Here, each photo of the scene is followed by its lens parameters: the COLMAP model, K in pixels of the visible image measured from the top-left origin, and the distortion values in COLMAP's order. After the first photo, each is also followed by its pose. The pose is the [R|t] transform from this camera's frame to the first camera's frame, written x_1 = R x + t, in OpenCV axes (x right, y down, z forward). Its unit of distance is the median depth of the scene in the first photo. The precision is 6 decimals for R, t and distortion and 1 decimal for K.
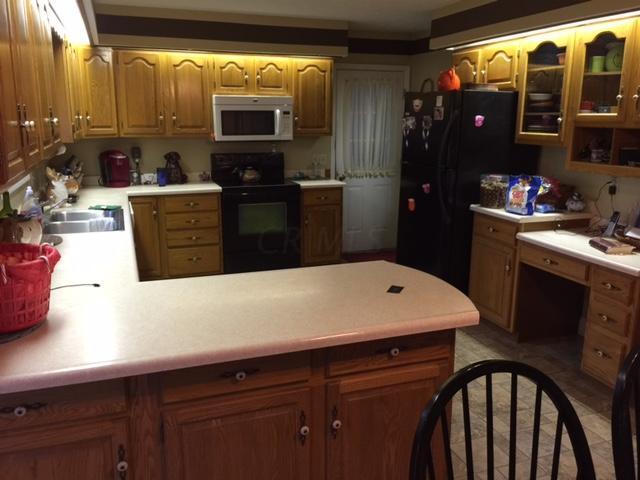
lens RADIAL K [[547.5, 0, 317.9], [0, 547.5, 236.4], [0, 0, 1]] dist [0.090455, -0.121432]
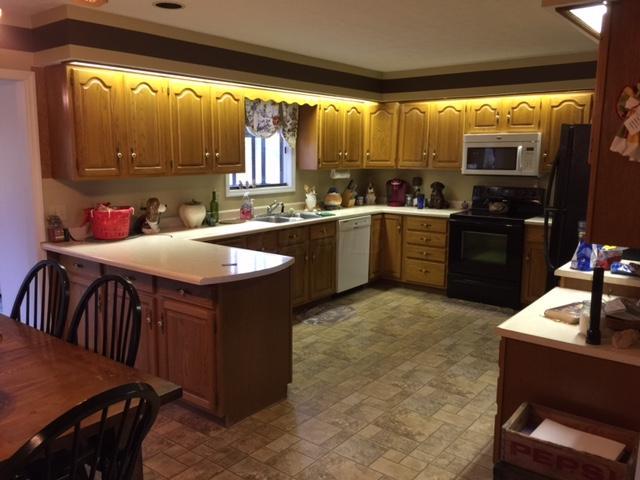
lens RADIAL K [[547.5, 0, 317.9], [0, 547.5, 236.4], [0, 0, 1]] dist [0.090455, -0.121432]
pose [[0.531695, 0.132223, -0.836551, 0.628249], [-0.184395, 0.982116, 0.038034, -0.034668], [0.826619, 0.134033, 0.546567, 0.146626]]
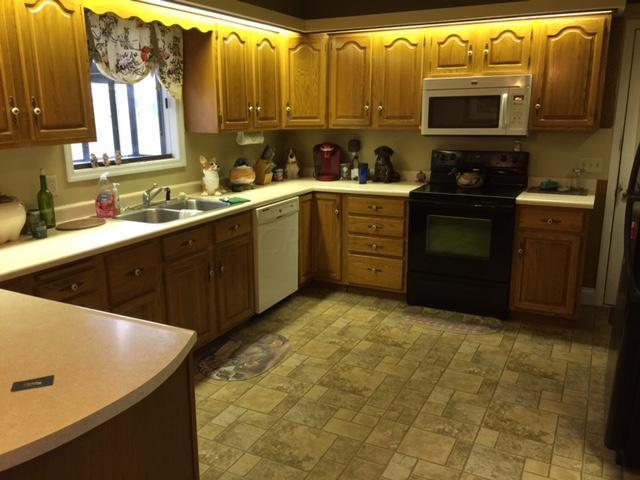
lens RADIAL K [[547.5, 0, 317.9], [0, 547.5, 236.4], [0, 0, 1]] dist [0.090455, -0.121432]
pose [[0.686155, 0.159580, -0.709736, 0.318341], [-0.145819, 0.986012, 0.080726, -0.067095], [0.712691, 0.048102, 0.699827, 0.319716]]
